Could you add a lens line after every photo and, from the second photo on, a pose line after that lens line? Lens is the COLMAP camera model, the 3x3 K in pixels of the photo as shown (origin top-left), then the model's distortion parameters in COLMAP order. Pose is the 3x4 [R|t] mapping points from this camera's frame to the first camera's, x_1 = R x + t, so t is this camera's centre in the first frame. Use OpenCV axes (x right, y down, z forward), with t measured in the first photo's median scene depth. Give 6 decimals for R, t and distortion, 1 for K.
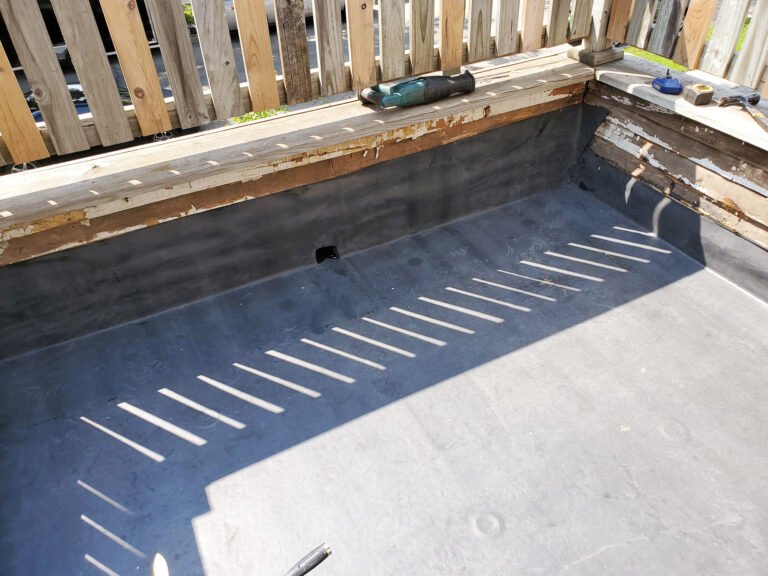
lens RADIAL K [[618.4, 0, 384.0], [0, 618.4, 288.0], [0, 0, 1]] dist [0.048022, 0.008729]
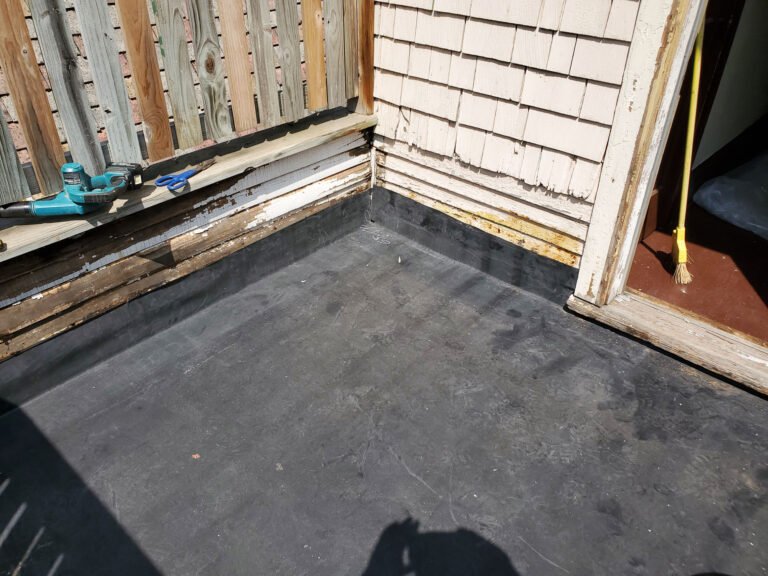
lens RADIAL K [[618.4, 0, 384.0], [0, 618.4, 288.0], [0, 0, 1]] dist [0.048022, 0.008729]
pose [[-0.358520, -0.503307, 0.786222, -0.303553], [0.601753, 0.519284, 0.606826, -0.412395], [-0.713692, 0.690671, 0.116693, 0.539496]]
